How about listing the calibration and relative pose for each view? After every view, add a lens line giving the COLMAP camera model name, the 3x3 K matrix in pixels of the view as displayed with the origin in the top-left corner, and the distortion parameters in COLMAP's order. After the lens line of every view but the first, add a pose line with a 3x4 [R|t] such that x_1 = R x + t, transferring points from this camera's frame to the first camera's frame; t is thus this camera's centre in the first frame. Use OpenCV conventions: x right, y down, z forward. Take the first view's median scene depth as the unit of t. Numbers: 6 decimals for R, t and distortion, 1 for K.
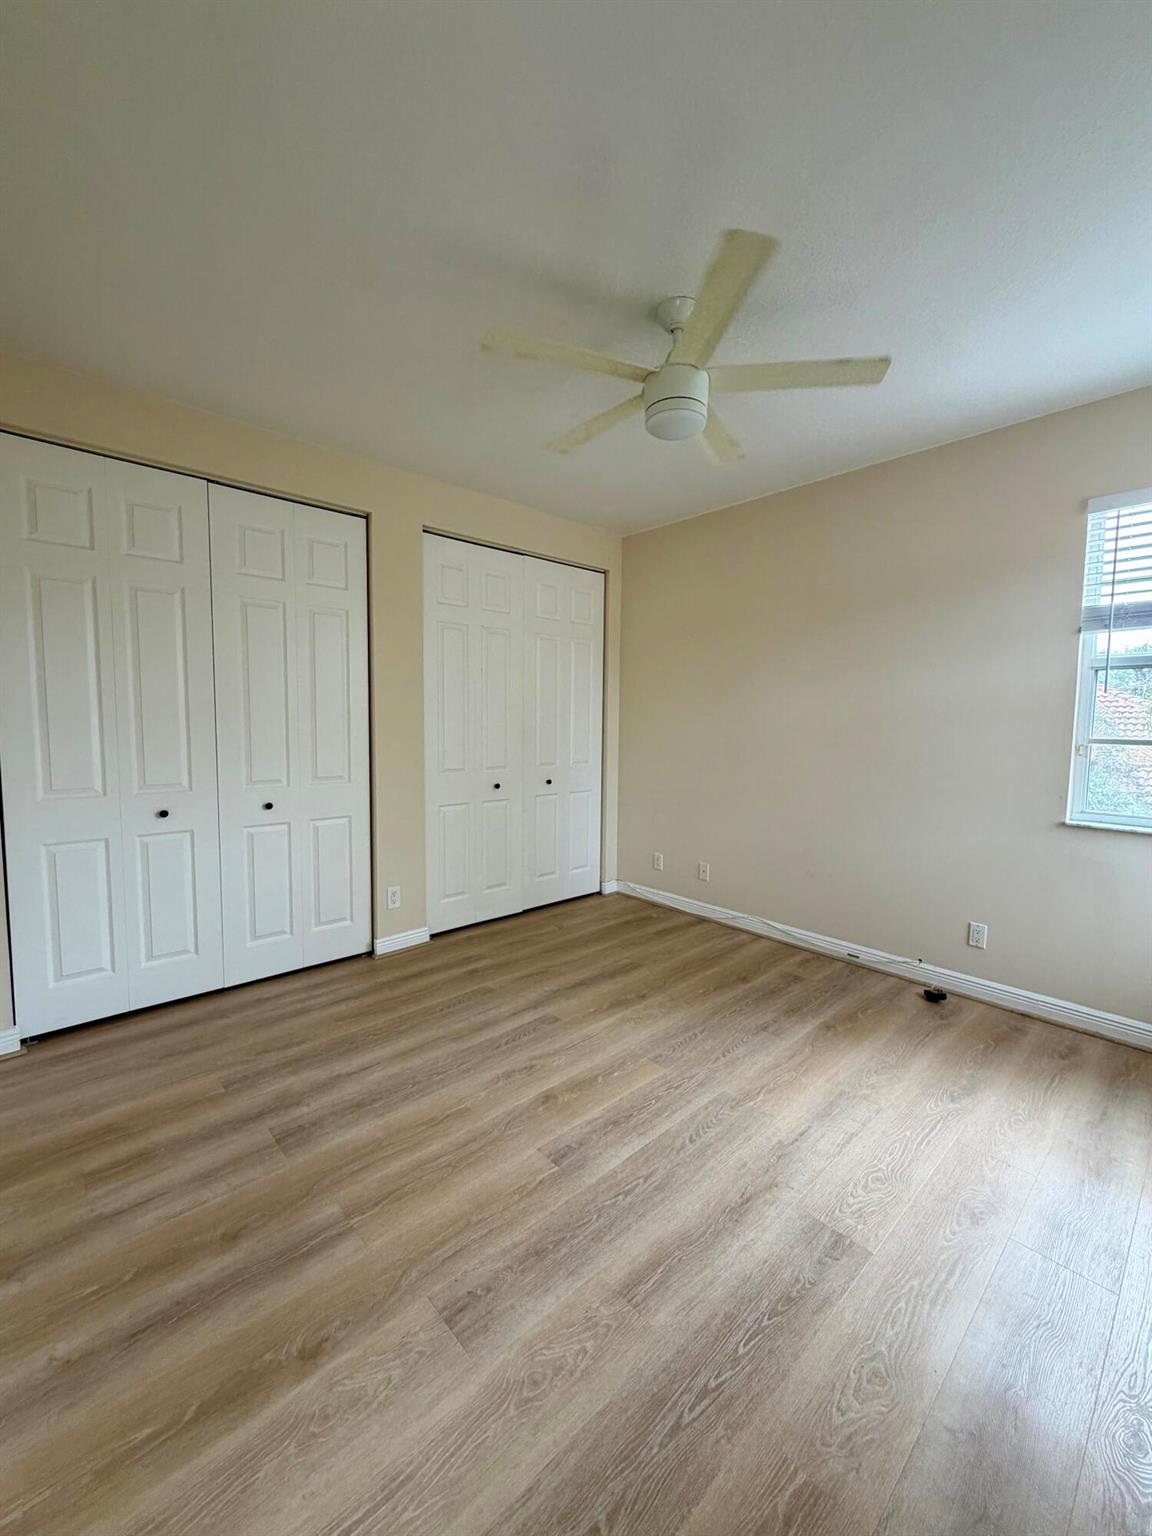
lens RADIAL K [[611.9, 0, 577.7], [0, 611.9, 763.1], [0, 0, 1]] dist [-0.002053, 0.000411]
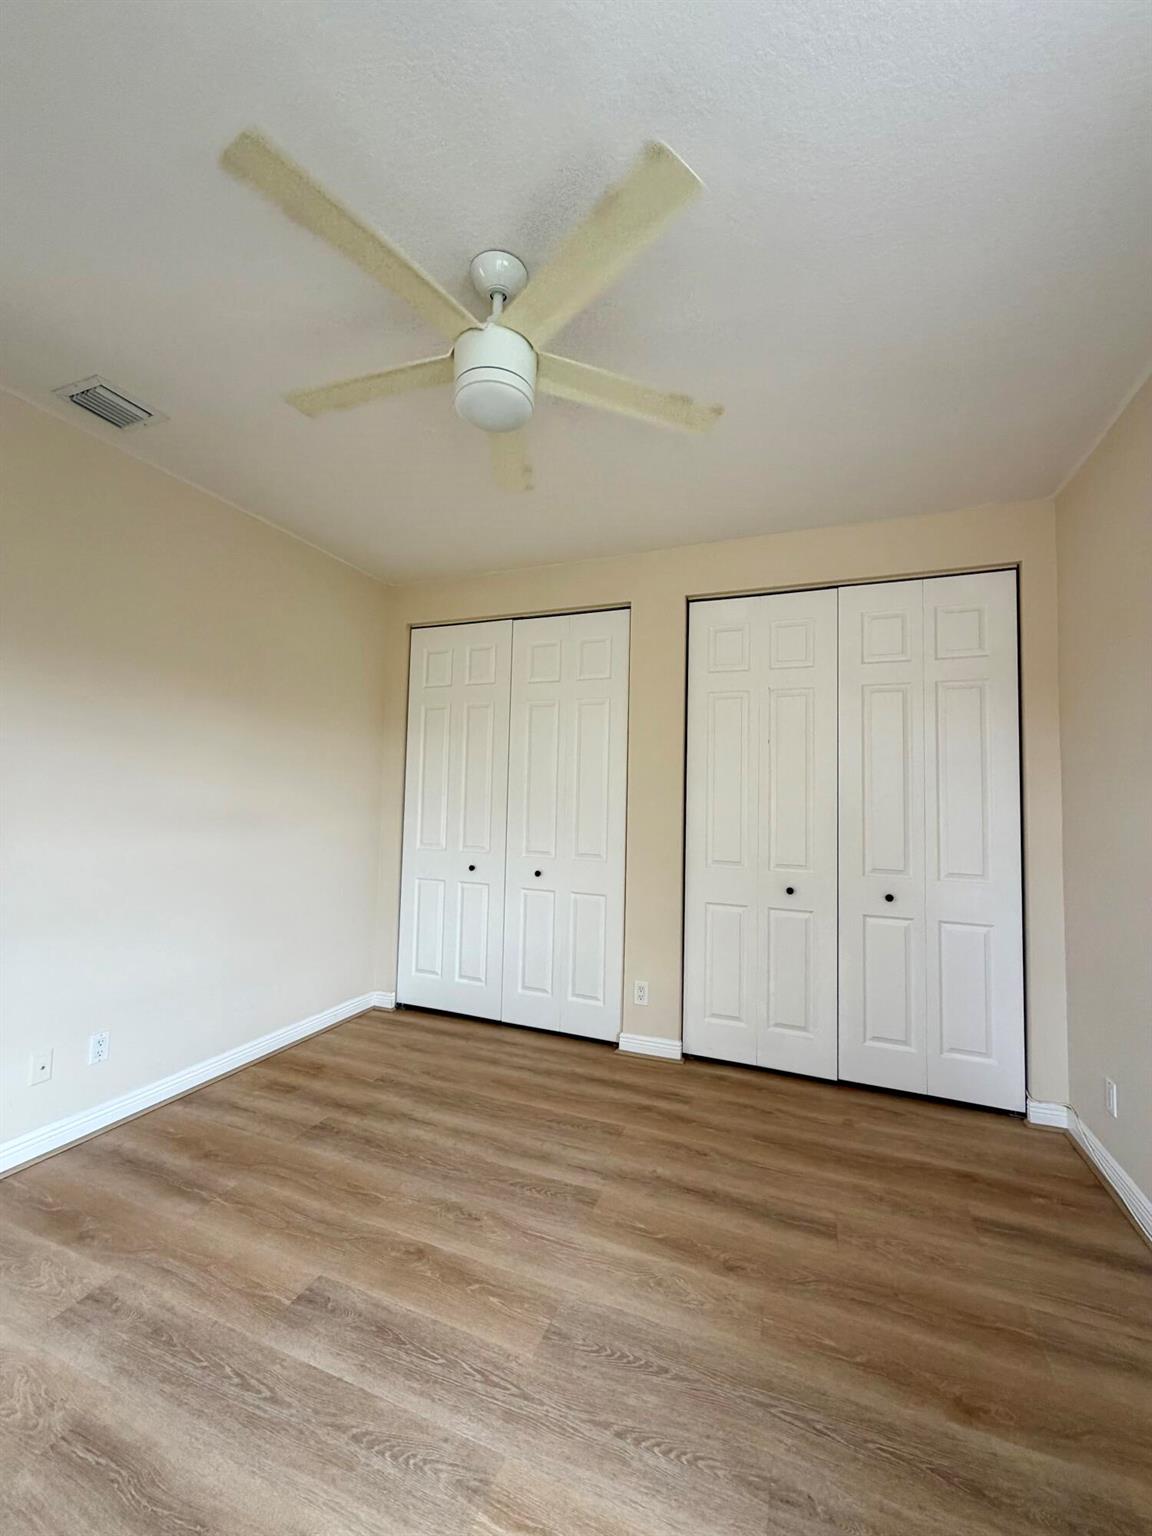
lens RADIAL K [[611.9, 0, 577.7], [0, 611.9, 763.1], [0, 0, 1]] dist [-0.002053, 0.000411]
pose [[0.437272, -0.052010, -0.897824, 0.674904], [-0.084472, 0.991537, -0.098579, -0.035065], [0.895354, 0.118947, 0.429178, 0.629386]]
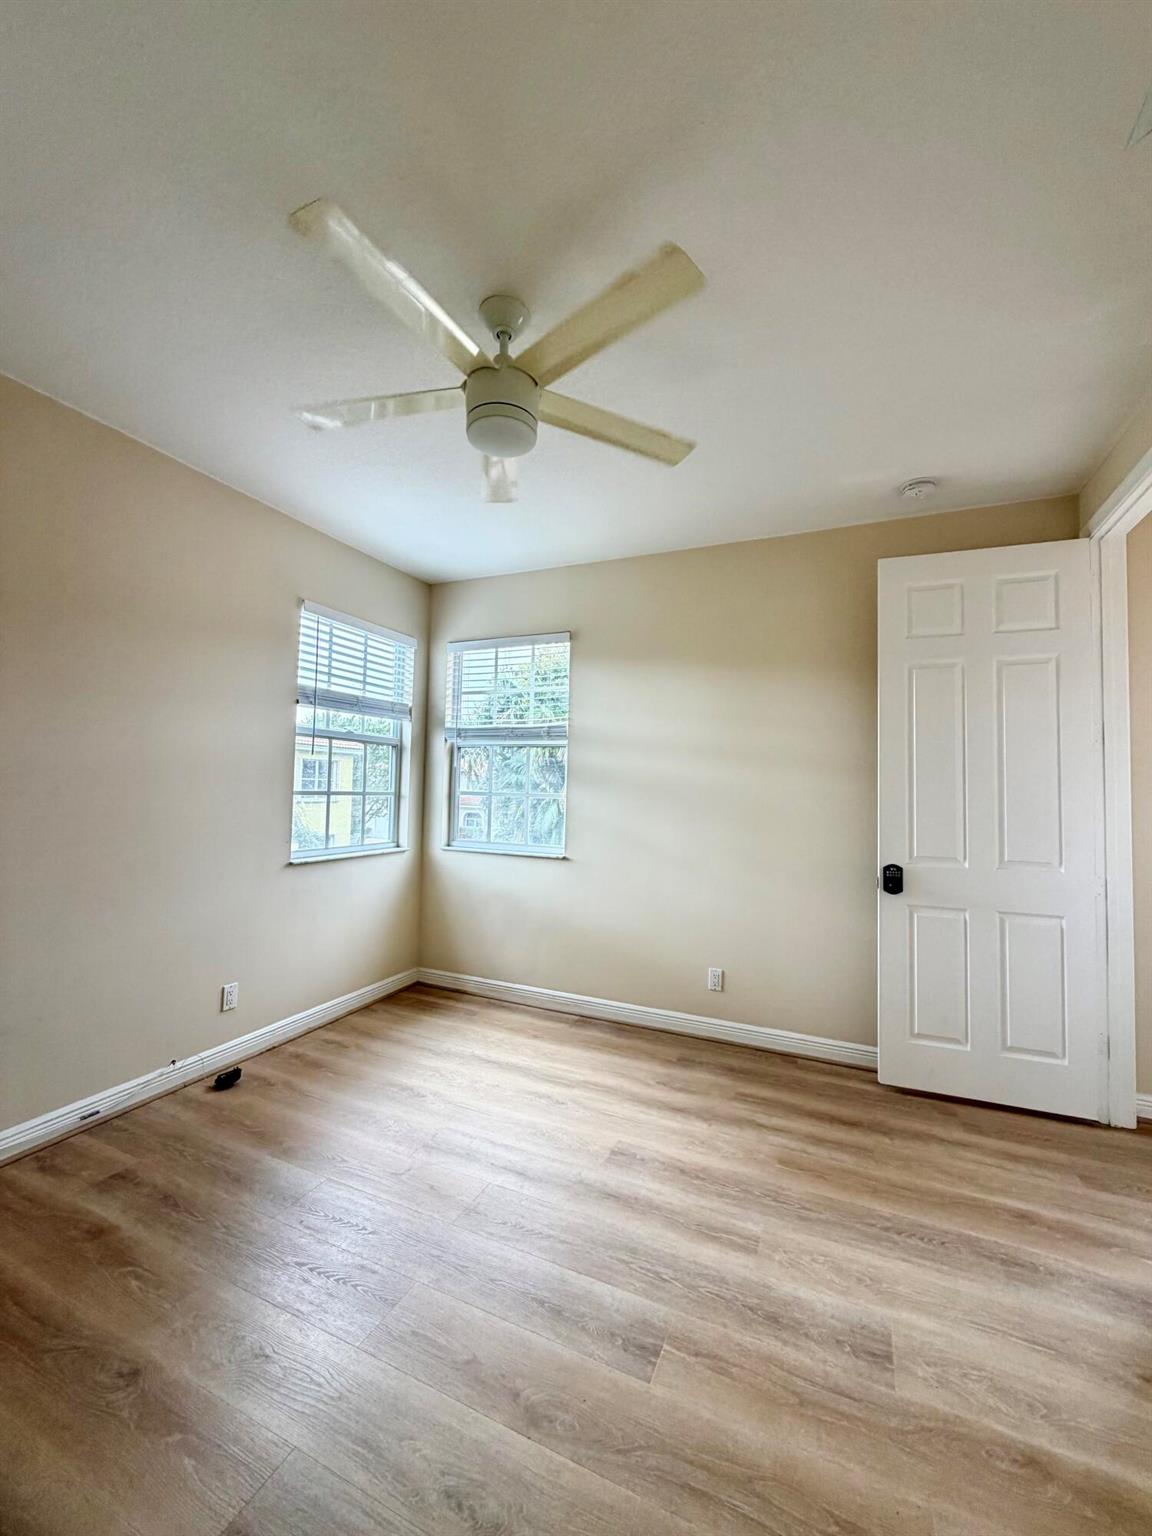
lens RADIAL K [[611.9, 0, 577.7], [0, 611.9, 763.1], [0, 0, 1]] dist [-0.002053, 0.000411]
pose [[-0.391031, 0.019421, 0.920173, -0.511341], [0.041733, 0.999123, -0.003353, -0.067944], [-0.919431, 0.037090, -0.391498, 0.965729]]
